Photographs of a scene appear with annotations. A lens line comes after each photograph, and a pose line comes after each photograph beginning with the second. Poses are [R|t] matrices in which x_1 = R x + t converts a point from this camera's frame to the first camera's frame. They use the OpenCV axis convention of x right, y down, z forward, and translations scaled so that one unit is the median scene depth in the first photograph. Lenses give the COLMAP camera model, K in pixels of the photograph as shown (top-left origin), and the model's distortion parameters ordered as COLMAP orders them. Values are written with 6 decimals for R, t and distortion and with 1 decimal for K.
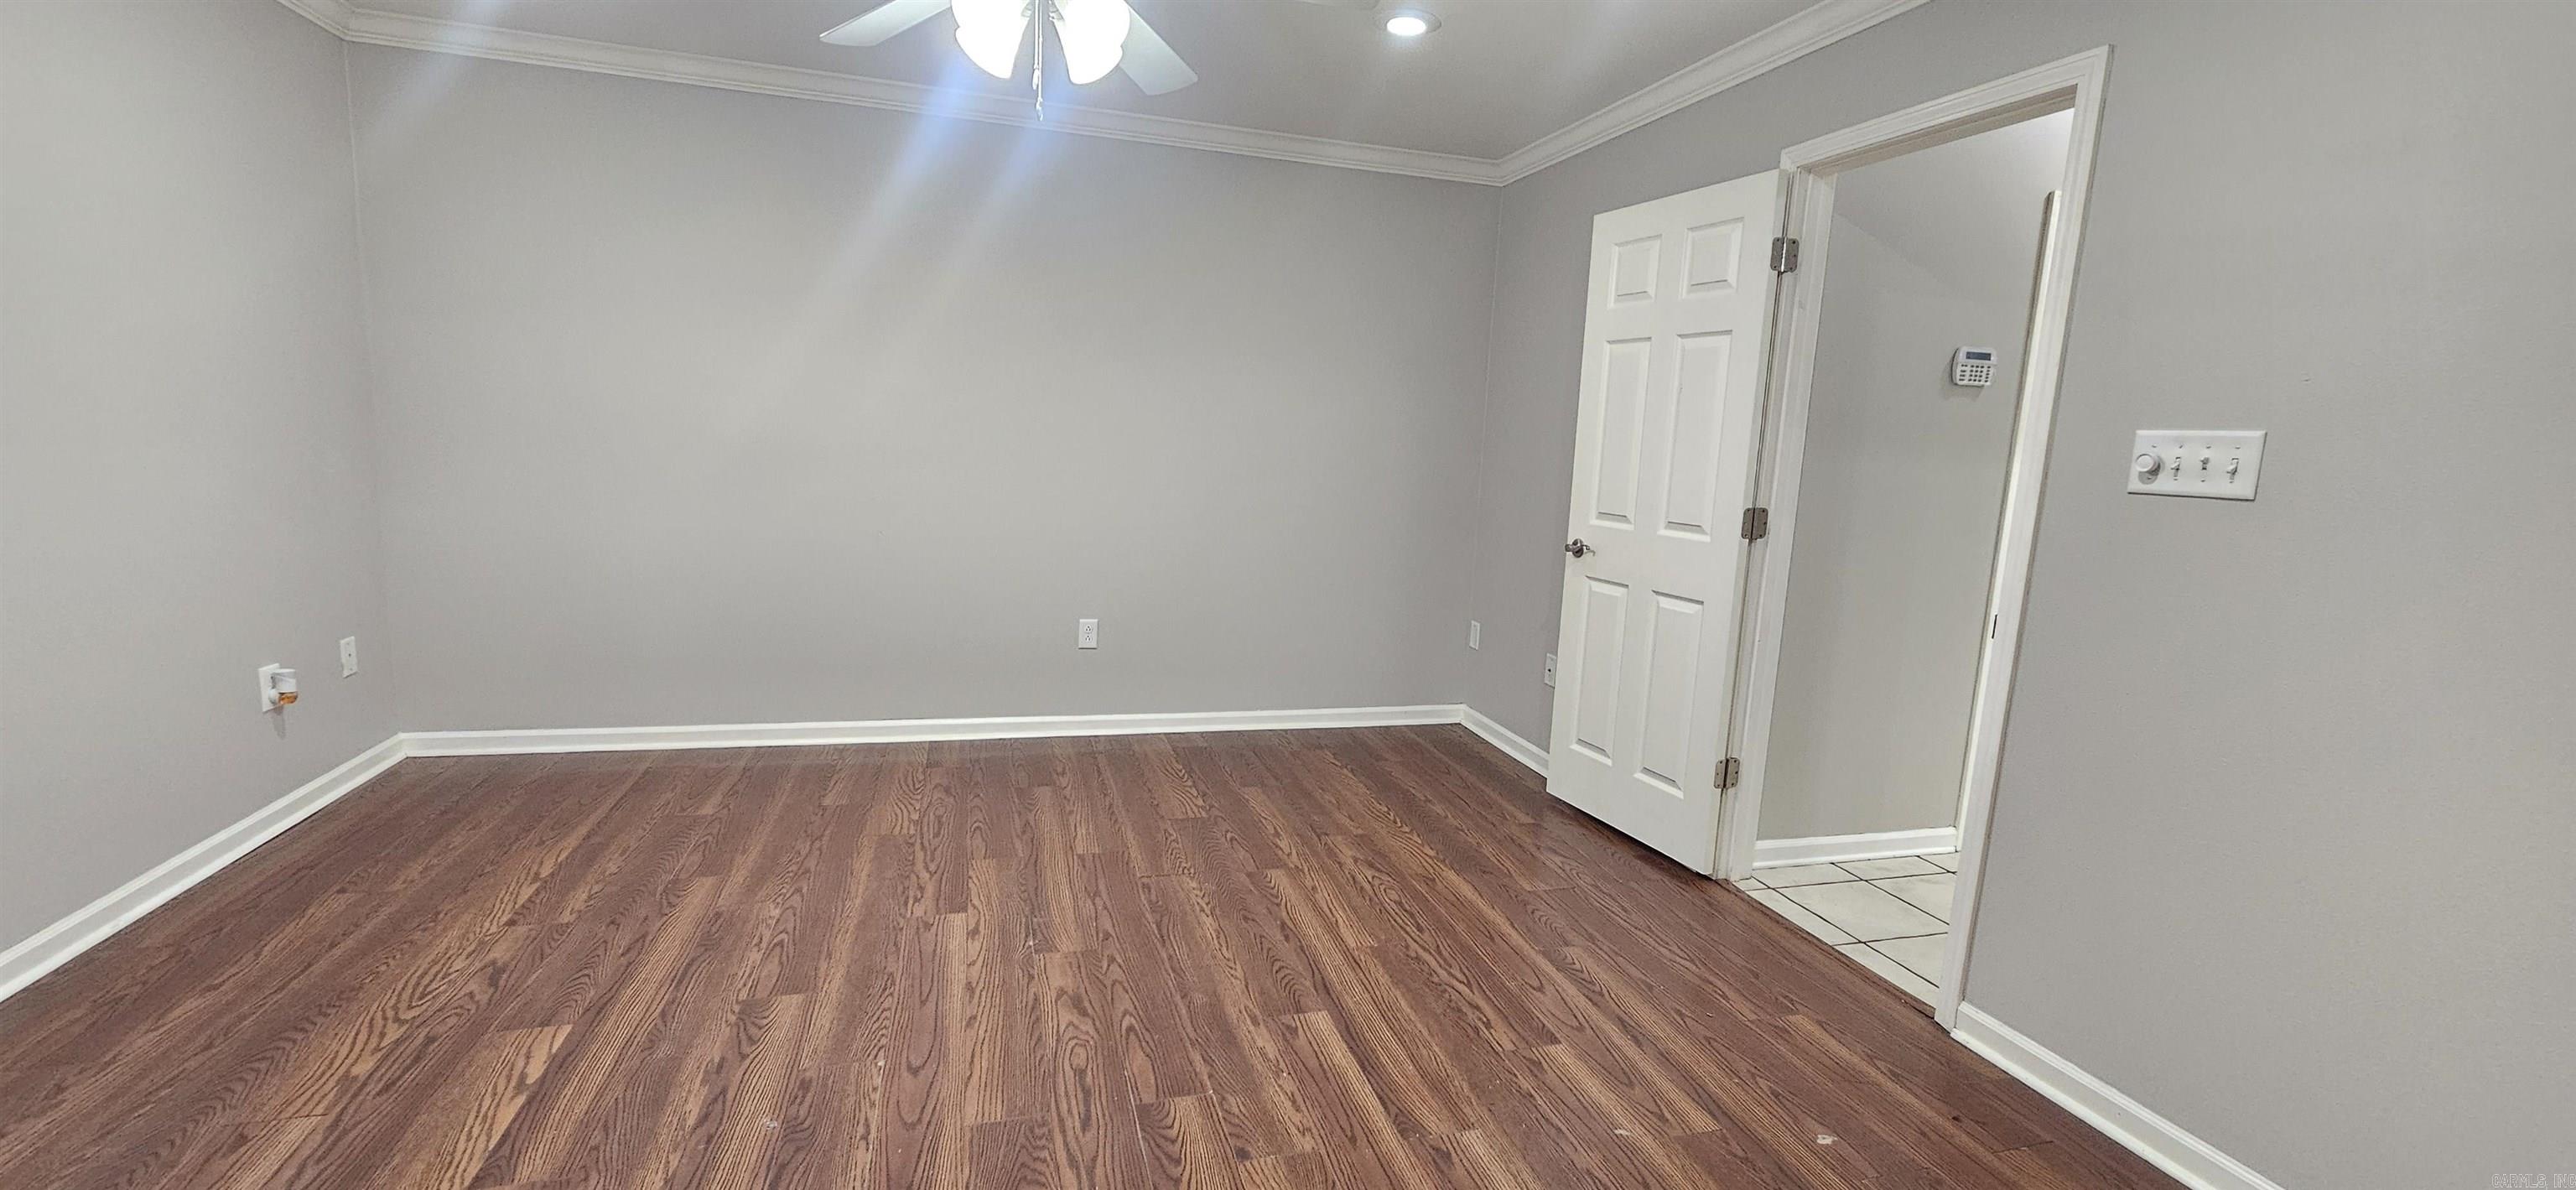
lens RADIAL K [[1059.2, 0, 1279.8], [0, 1059.2, 595.9], [0, 0, 1]] dist [0.000764, -0.000755]
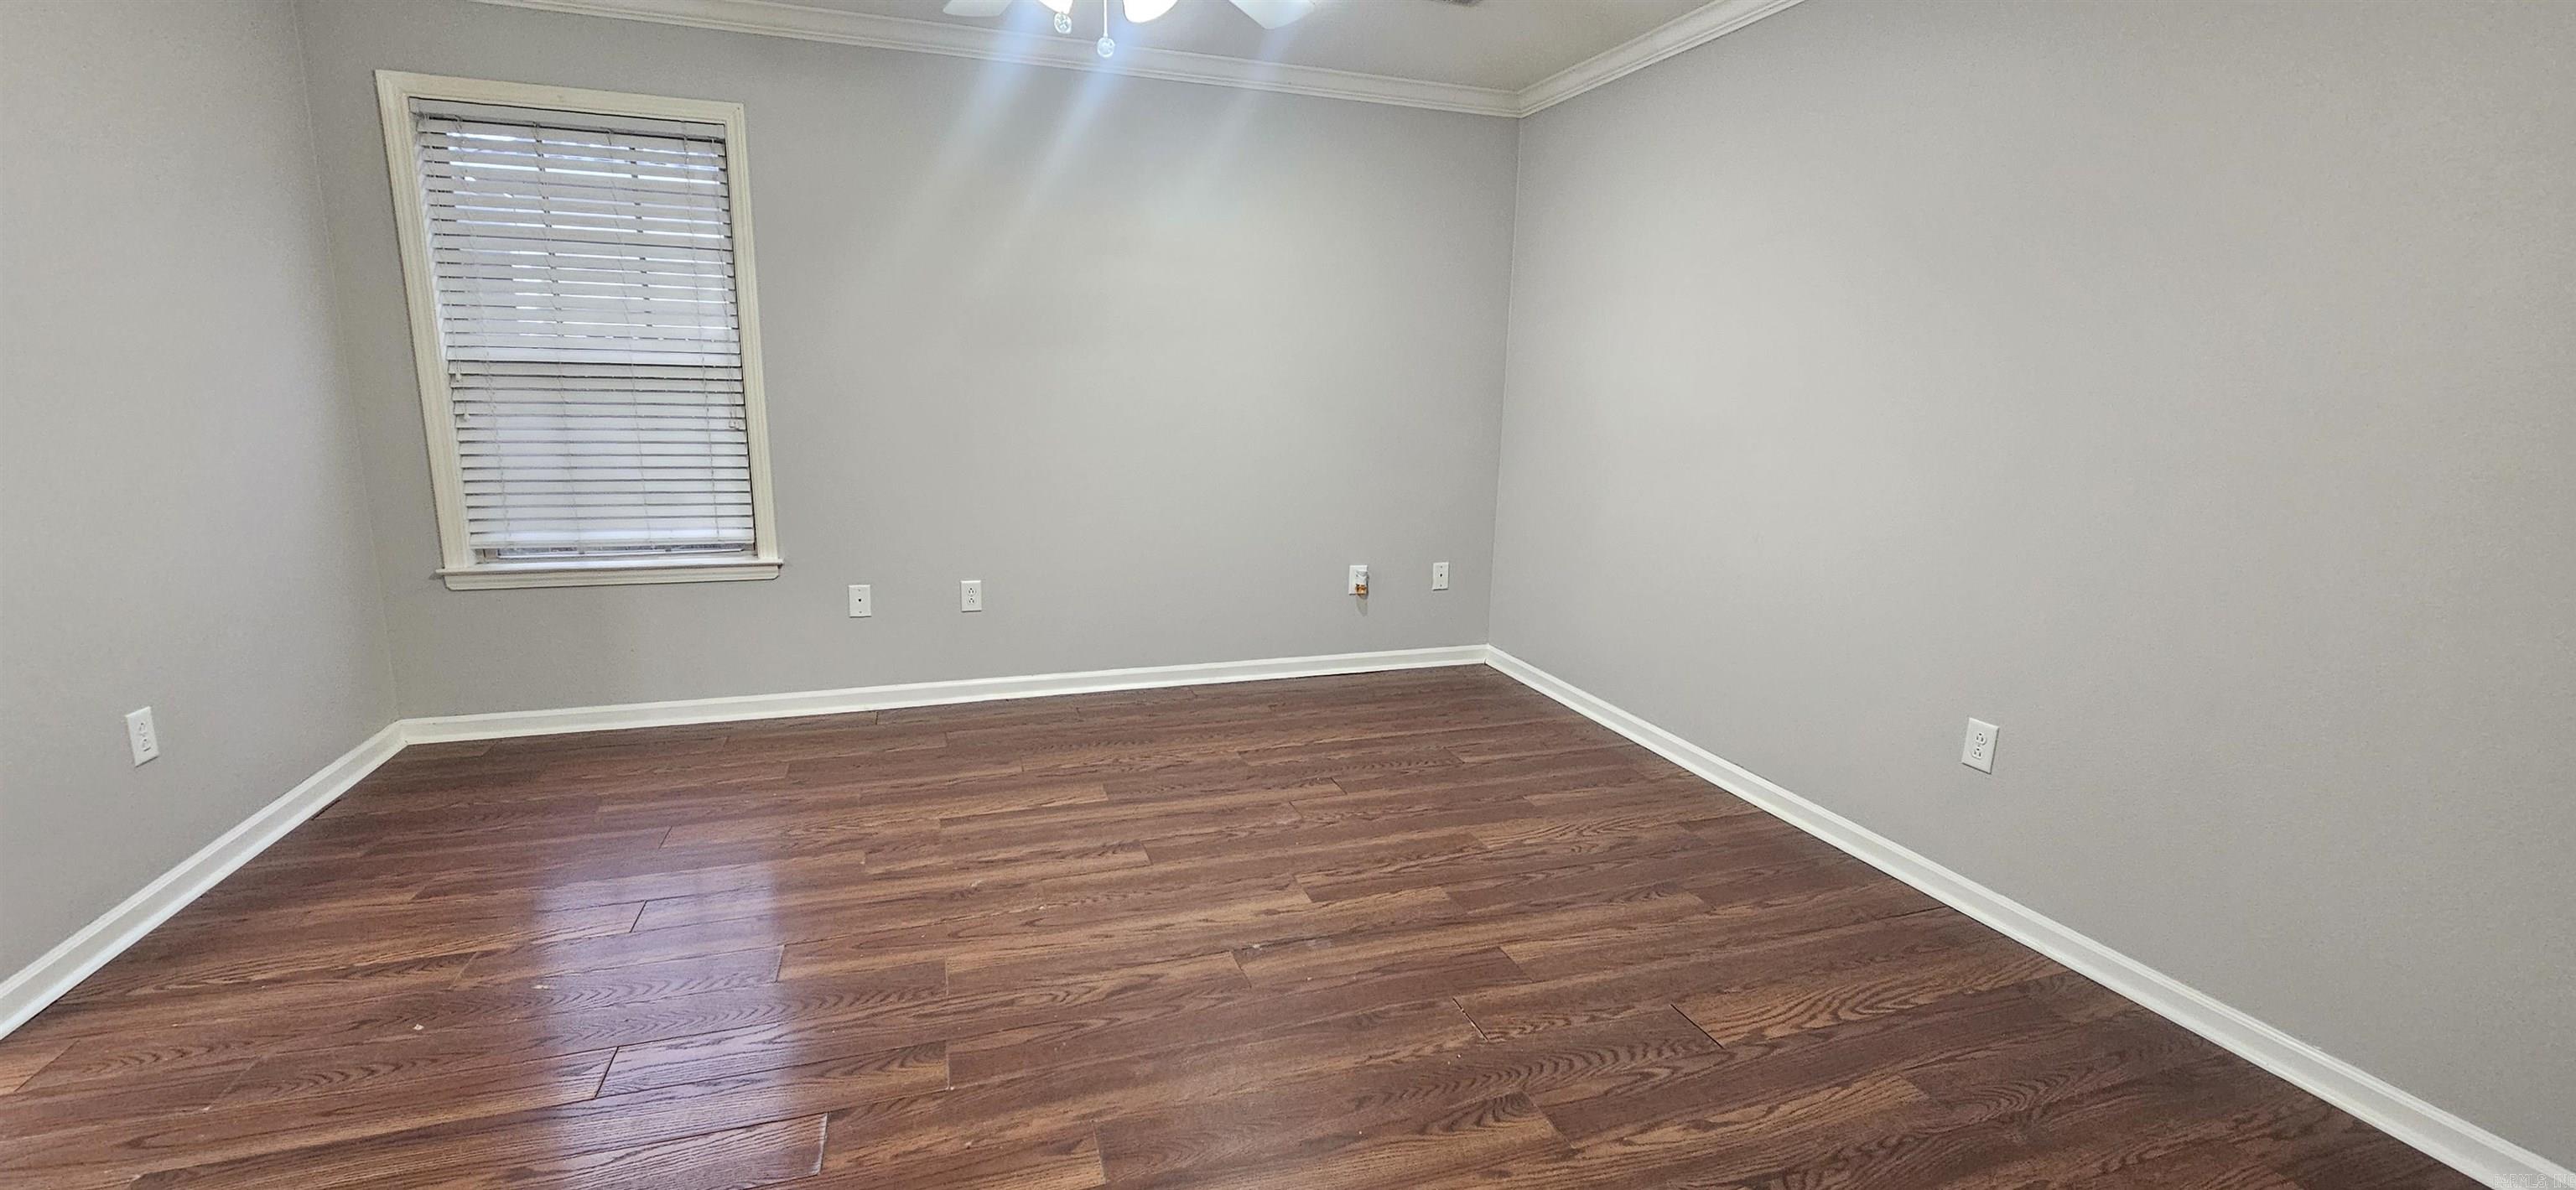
lens RADIAL K [[1059.2, 0, 1283.7], [0, 1059.2, 592.3], [0, 0, 1]] dist [0.000764, -0.000755]
pose [[0.042008, 0.151445, -0.987573, 0.621320], [-0.173066, 0.974606, 0.142094, -0.106110], [0.984014, 0.164947, 0.067151, 0.897702]]
